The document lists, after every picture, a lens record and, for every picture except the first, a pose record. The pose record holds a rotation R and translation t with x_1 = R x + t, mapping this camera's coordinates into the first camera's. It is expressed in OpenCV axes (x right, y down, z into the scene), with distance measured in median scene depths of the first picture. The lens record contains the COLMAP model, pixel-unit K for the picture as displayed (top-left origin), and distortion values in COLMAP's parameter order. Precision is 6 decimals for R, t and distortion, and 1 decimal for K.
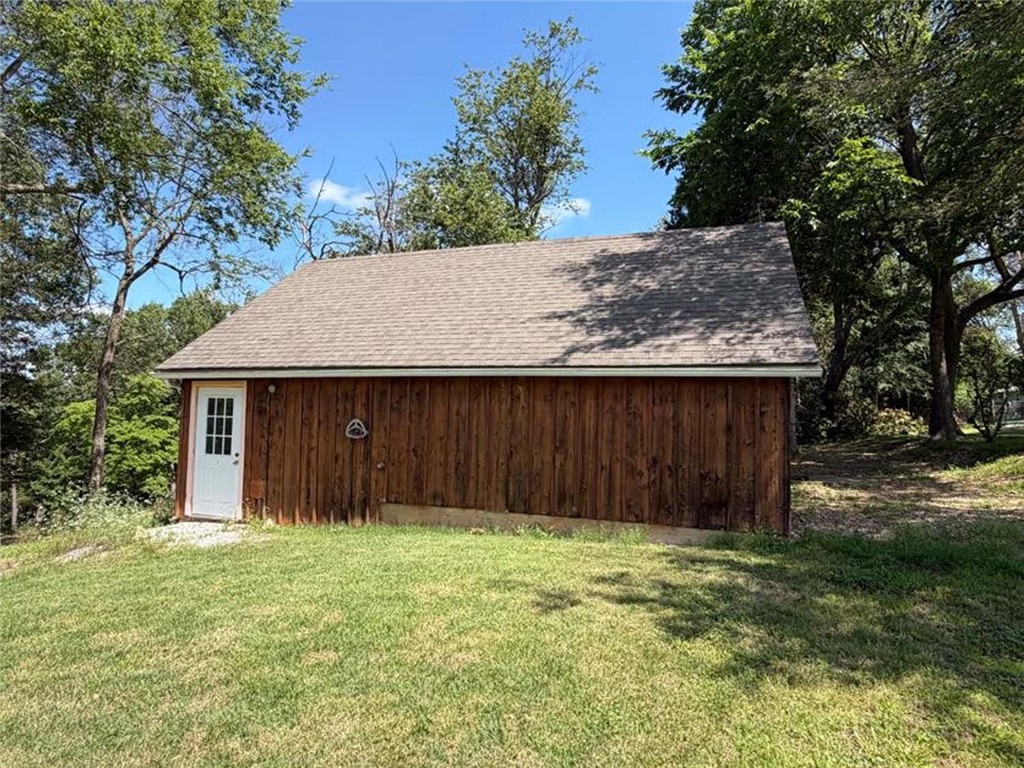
lens RADIAL K [[577.4, 0, 512.0], [0, 577.4, 384.0], [0, 0, 1]] dist [-0.018770, -0.000786]
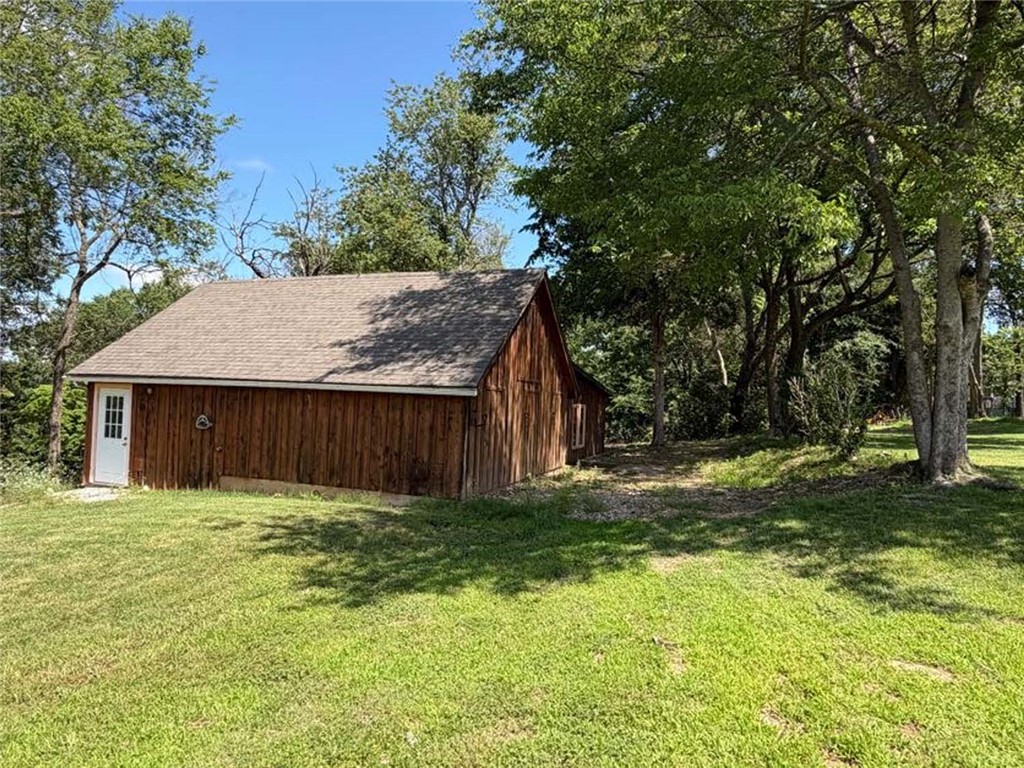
lens RADIAL K [[606.4, 0, 512.0], [0, 606.4, 384.0], [0, 0, 1]] dist [-0.026436, 0.001958]
pose [[0.999826, 0.016577, -0.008583, 0.434966], [-0.016307, 0.999400, 0.030543, -0.062433], [0.009084, -0.030397, 0.999497, -0.393553]]
